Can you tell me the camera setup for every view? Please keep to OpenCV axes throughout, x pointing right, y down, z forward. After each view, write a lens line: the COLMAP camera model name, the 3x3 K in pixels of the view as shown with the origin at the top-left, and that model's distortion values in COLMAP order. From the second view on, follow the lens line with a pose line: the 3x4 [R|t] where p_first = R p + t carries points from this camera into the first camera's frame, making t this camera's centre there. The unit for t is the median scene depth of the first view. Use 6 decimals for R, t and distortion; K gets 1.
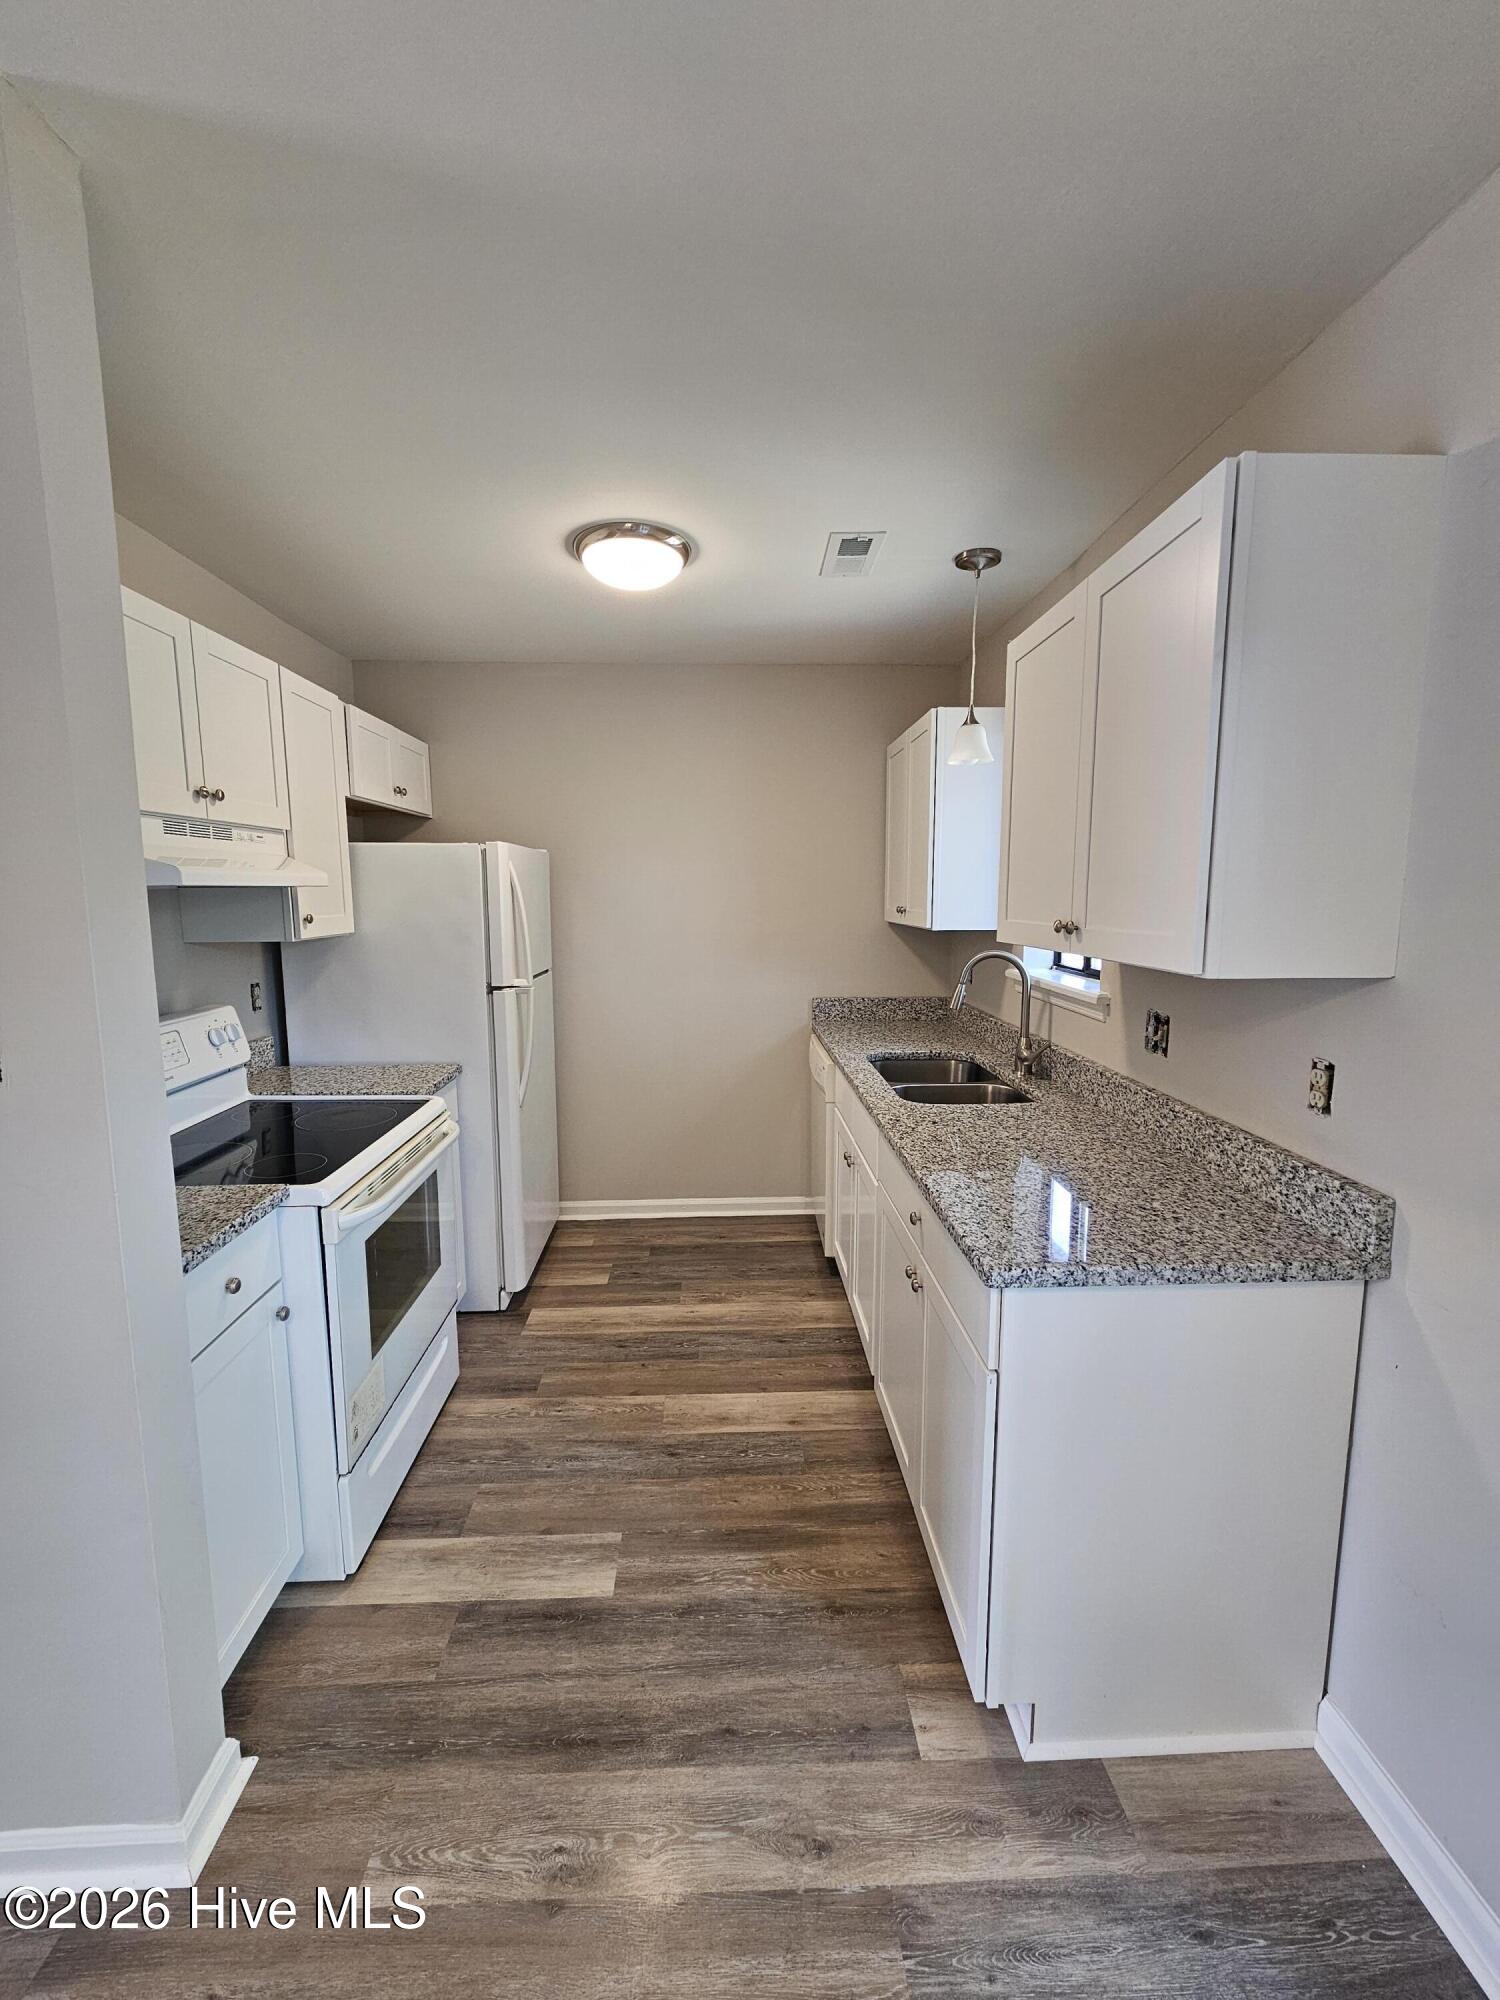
lens RADIAL K [[816.0, 0, 746.6], [0, 816.0, 1001.3], [0, 0, 1]] dist [-0.001226, -0.000880]
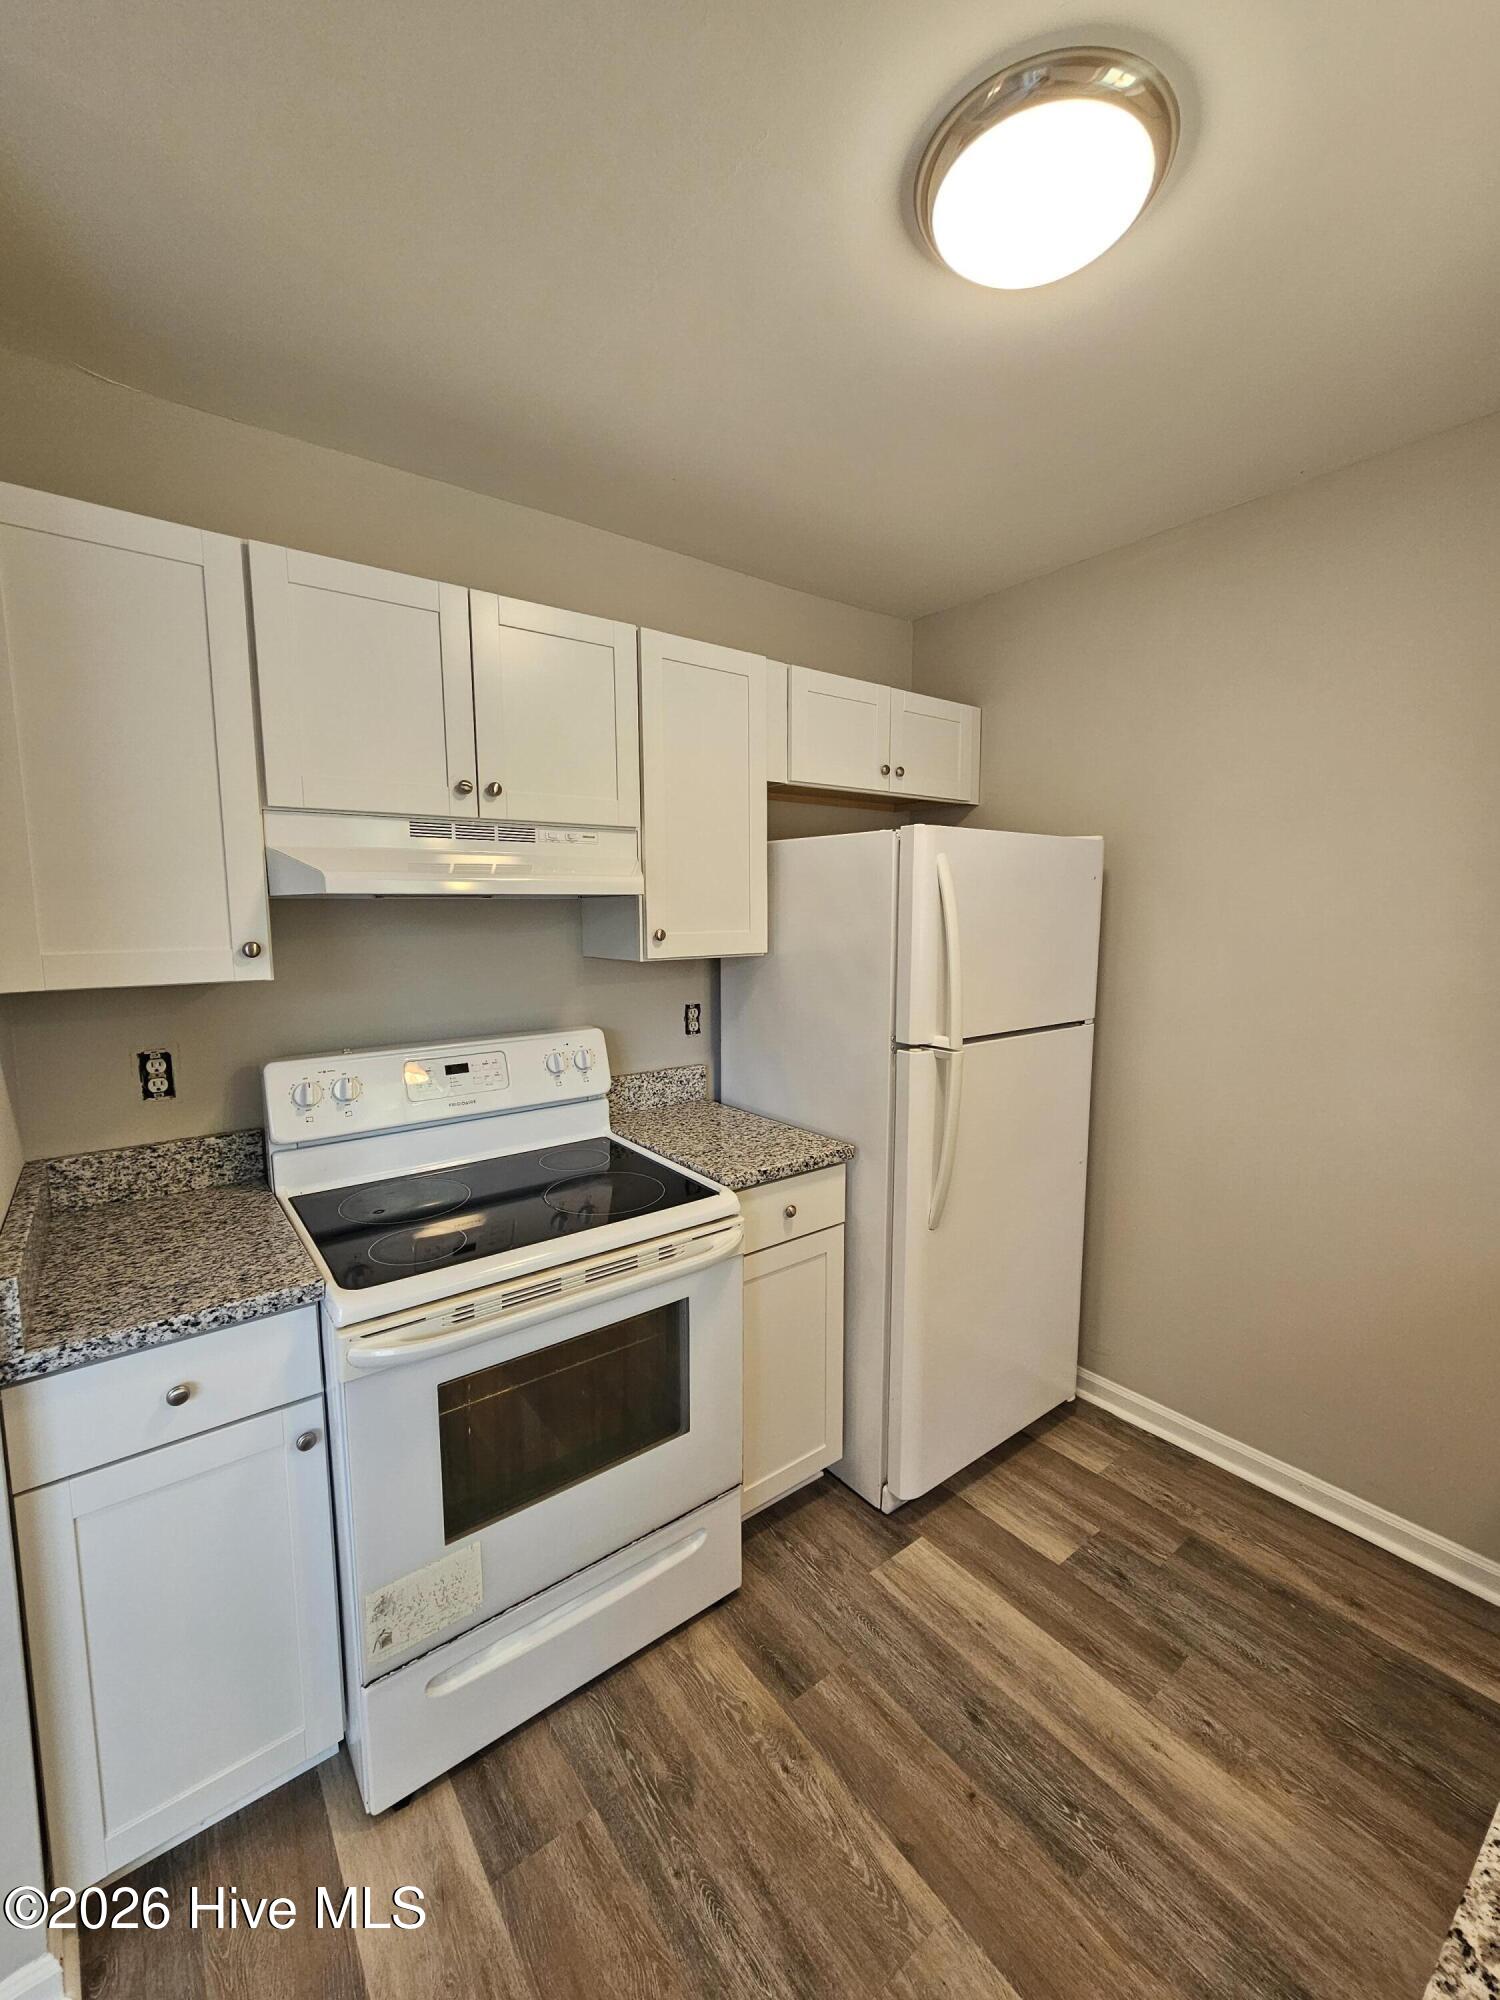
lens RADIAL K [[816.0, 0, 751.9], [0, 816.0, 1000.7], [0, 0, 1]] dist [-0.001226, -0.000880]
pose [[0.576125, 0.094799, -0.811846, 0.189577], [-0.107721, 0.993394, 0.039554, -0.078433], [0.810232, 0.064665, 0.582531, 0.608586]]
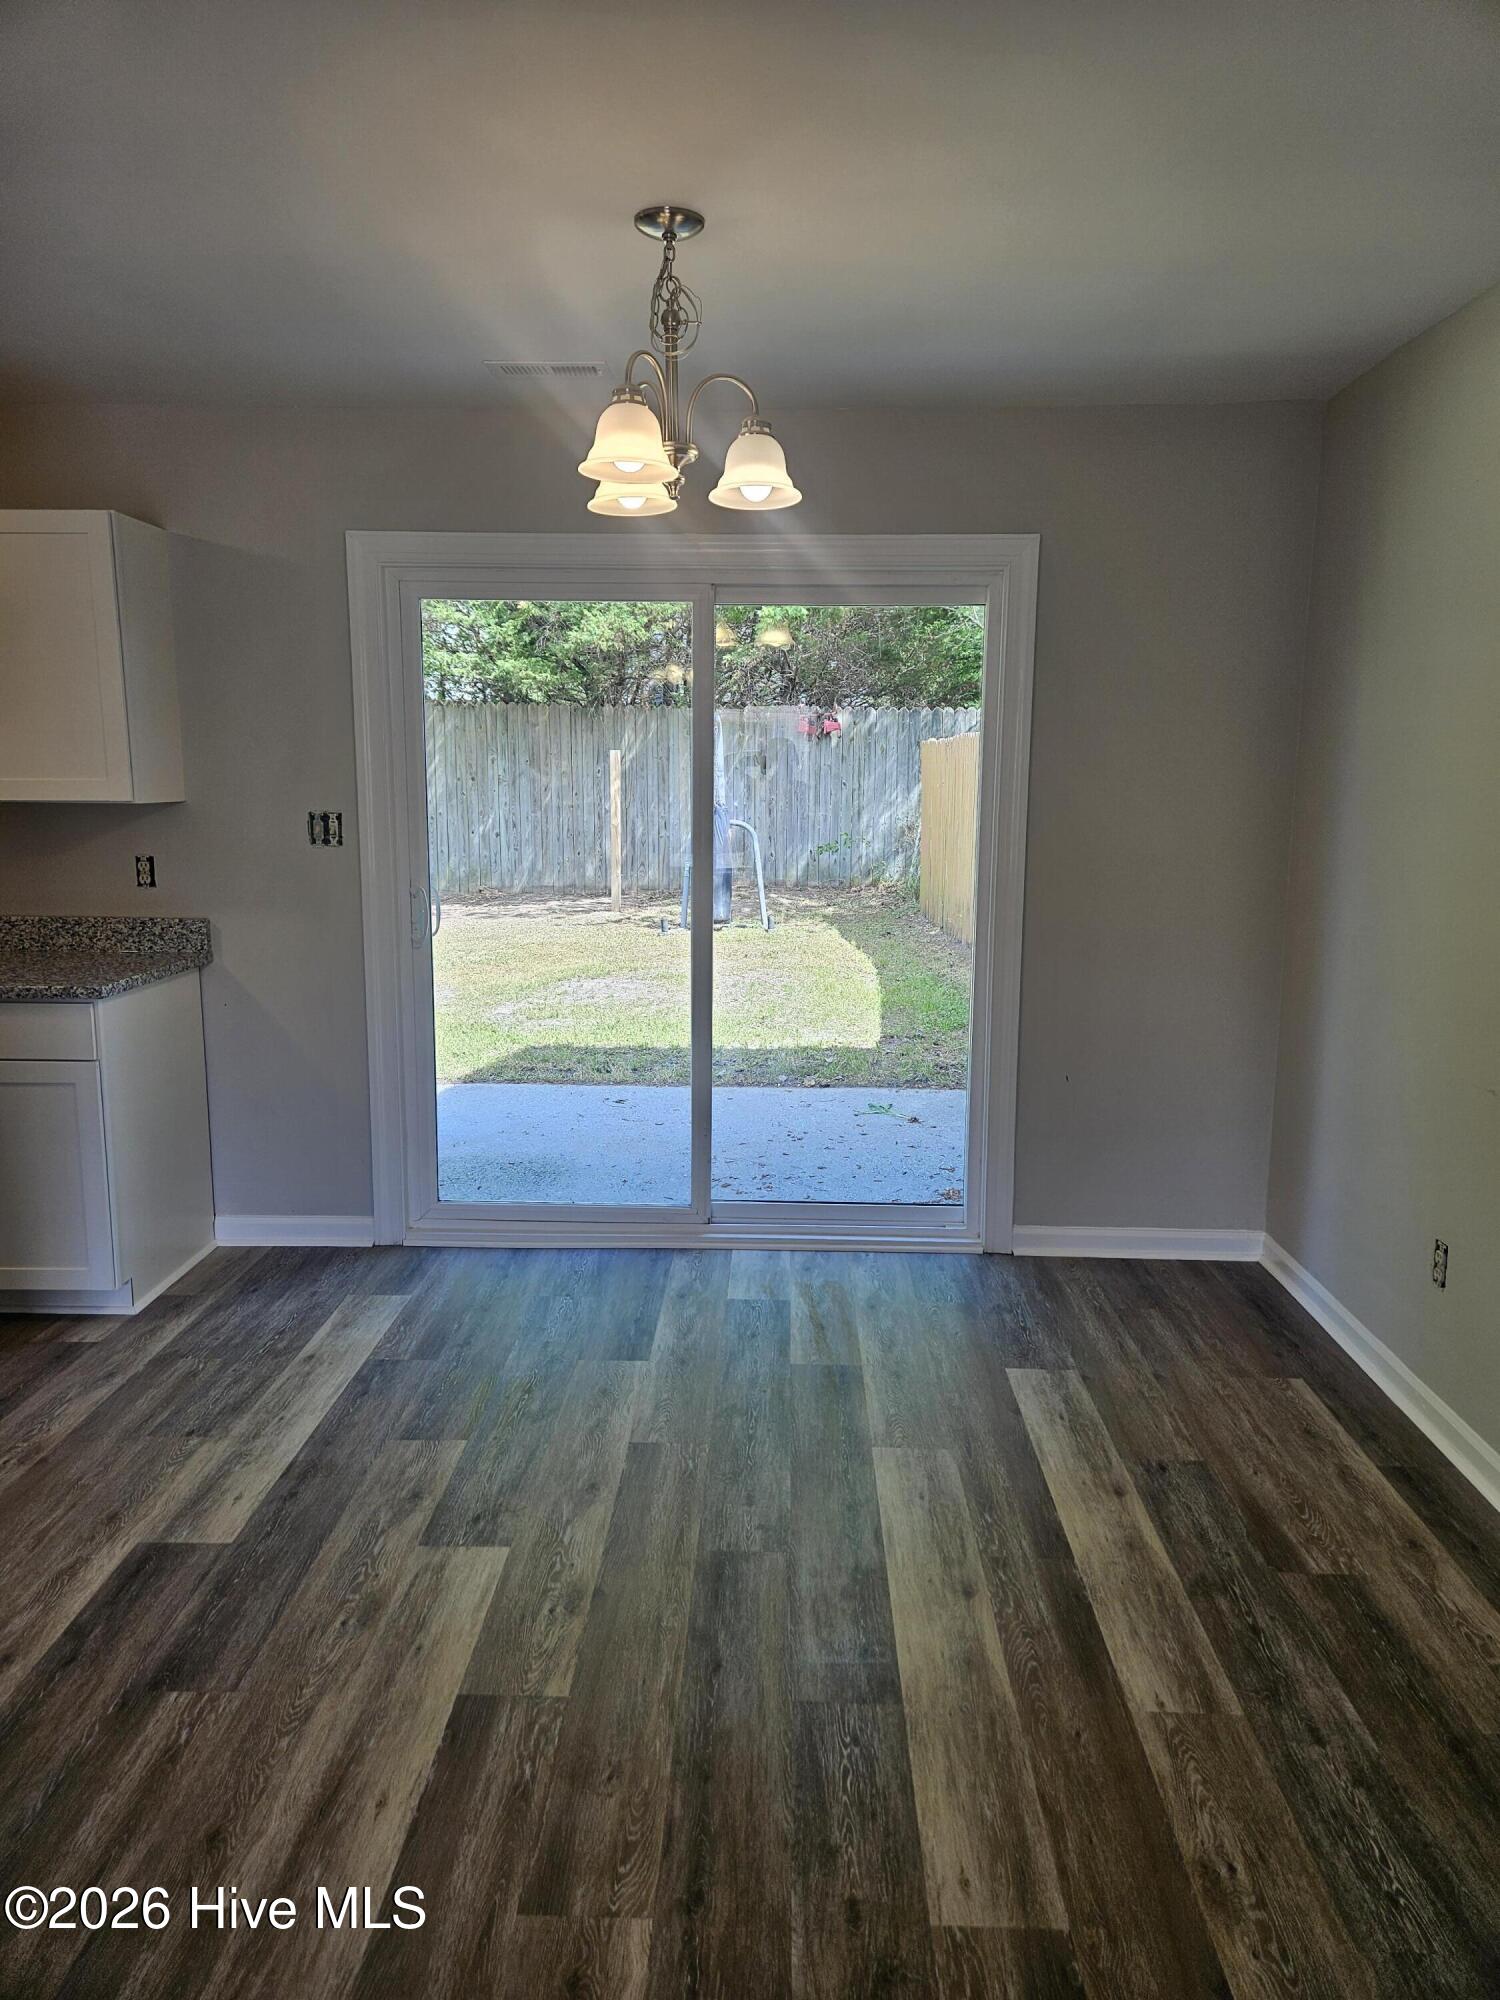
lens RADIAL K [[1339.8, 0, 754.8], [0, 1339.8, 995.6], [0, 0, 1]] dist [0.029295, 0.000510]
pose [[0.058311, -0.153061, 0.986495, -1.243885], [0.128433, 0.981115, 0.144634, 0.070899], [-0.990002, 0.118265, 0.076868, -0.266638]]
